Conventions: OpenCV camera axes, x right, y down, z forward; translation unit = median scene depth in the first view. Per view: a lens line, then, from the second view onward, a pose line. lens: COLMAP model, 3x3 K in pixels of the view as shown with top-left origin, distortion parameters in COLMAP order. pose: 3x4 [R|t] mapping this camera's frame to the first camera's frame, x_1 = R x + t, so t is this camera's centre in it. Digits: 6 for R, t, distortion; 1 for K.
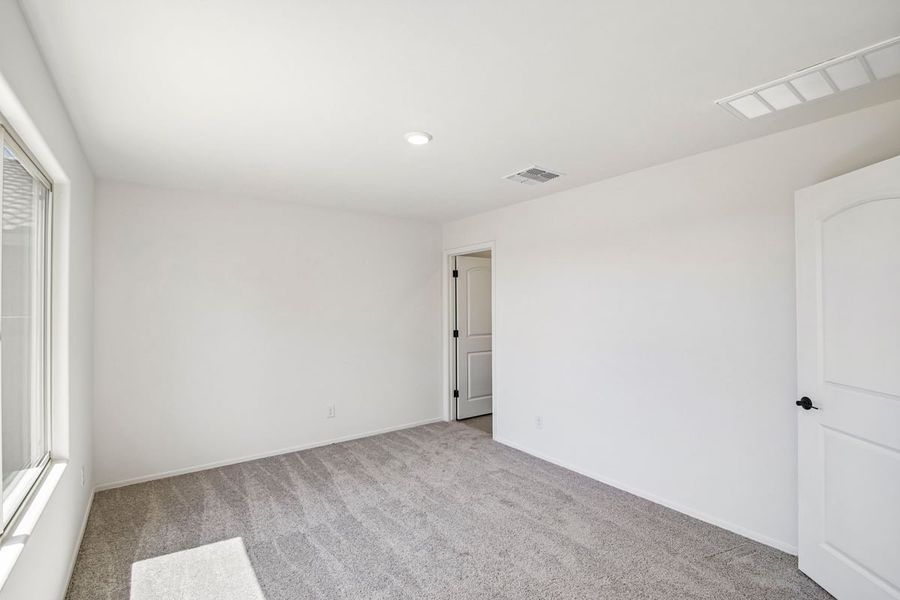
lens RADIAL K [[410.0, 0, 450.0], [0, 410.0, 300.0], [0, 0, 1]] dist [-0.027240, -0.000134]
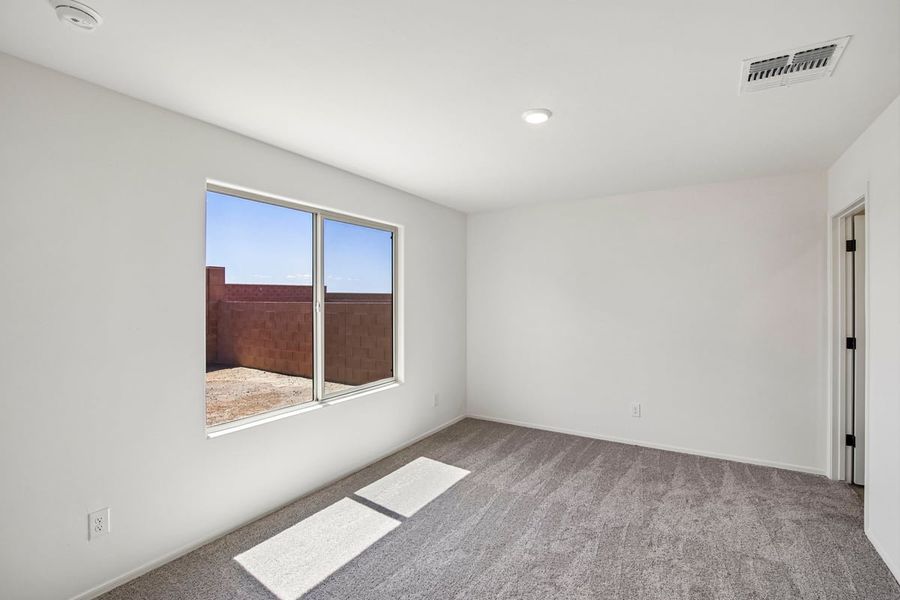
lens RADIAL K [[410.0, 0, 450.0], [0, 410.0, 300.0], [0, 0, 1]] dist [-0.027240, -0.000134]
pose [[0.365889, 0.009813, -0.930607, 0.505557], [0.015469, 0.999742, 0.016624, -0.001463], [0.930530, -0.020478, 0.365643, 0.329232]]
